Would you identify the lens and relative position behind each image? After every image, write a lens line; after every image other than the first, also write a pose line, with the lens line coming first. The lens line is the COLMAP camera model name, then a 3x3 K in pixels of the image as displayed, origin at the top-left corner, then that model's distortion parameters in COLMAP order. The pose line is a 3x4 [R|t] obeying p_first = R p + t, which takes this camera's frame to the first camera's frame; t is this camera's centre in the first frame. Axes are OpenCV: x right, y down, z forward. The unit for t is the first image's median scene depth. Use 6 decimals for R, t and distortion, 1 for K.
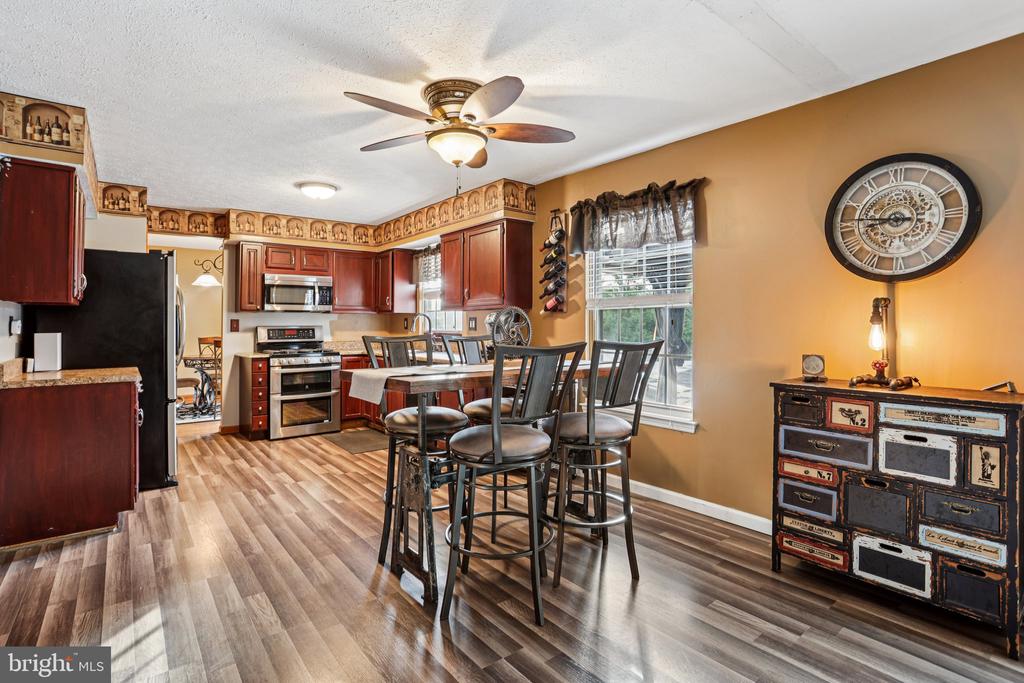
lens RADIAL K [[517.9, 0, 511.3], [0, 517.9, 303.0], [0, 0, 1]] dist [-0.083720, 0.050050]
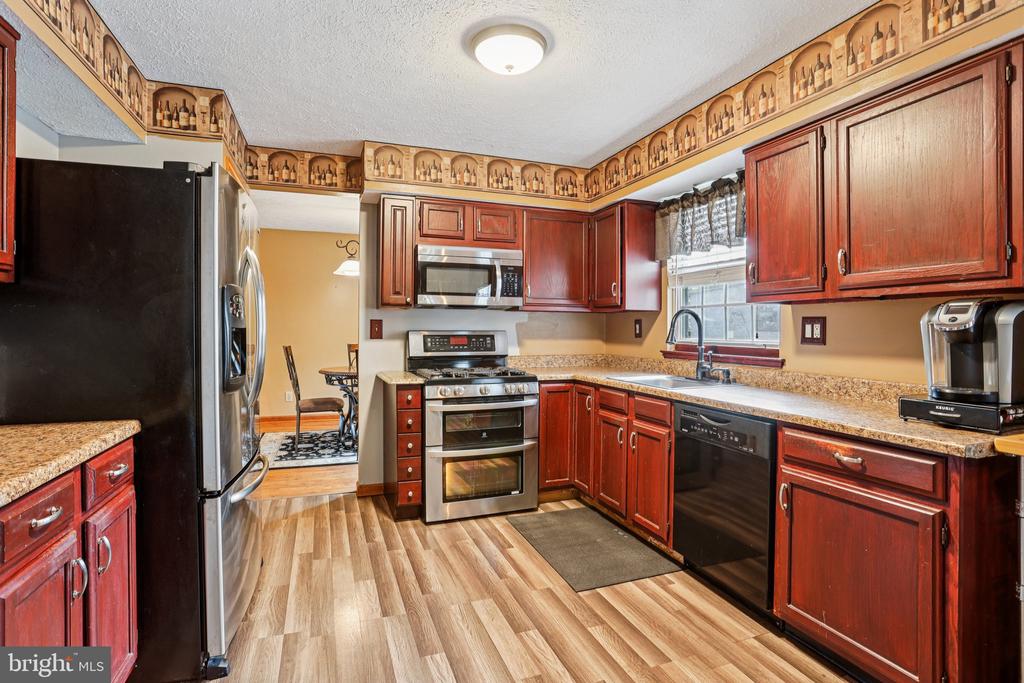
lens RADIAL K [[505.5, 0, 507.2], [0, 505.5, 327.7], [0, 0, 1]] dist [-0.084968, 0.032821]
pose [[0.951109, 0.010476, -0.308677, -0.192020], [0.001526, 0.999253, 0.038614, 0.018213], [0.308851, -0.037197, 0.950383, 0.449061]]
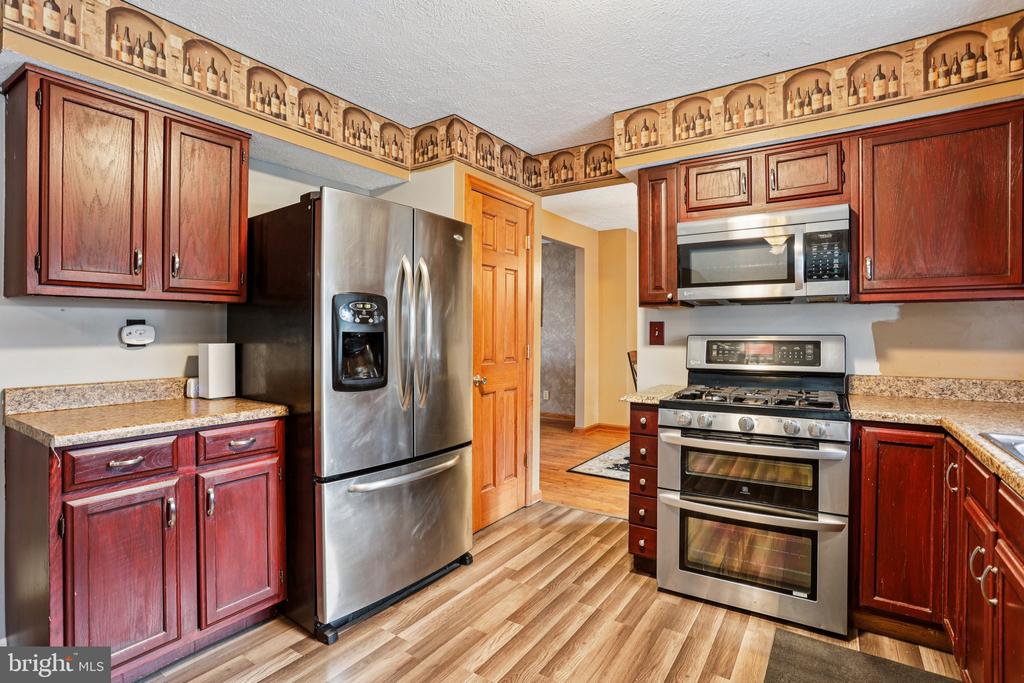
lens RADIAL K [[500.5, 0, 493.9], [0, 500.5, 331.7], [0, 0, 1]] dist [-0.082837, 0.031625]
pose [[0.289423, 0.004035, -0.957193, -0.095685], [0.038712, 0.999124, 0.015917, 0.027971], [0.956418, -0.041662, 0.289013, 0.690597]]
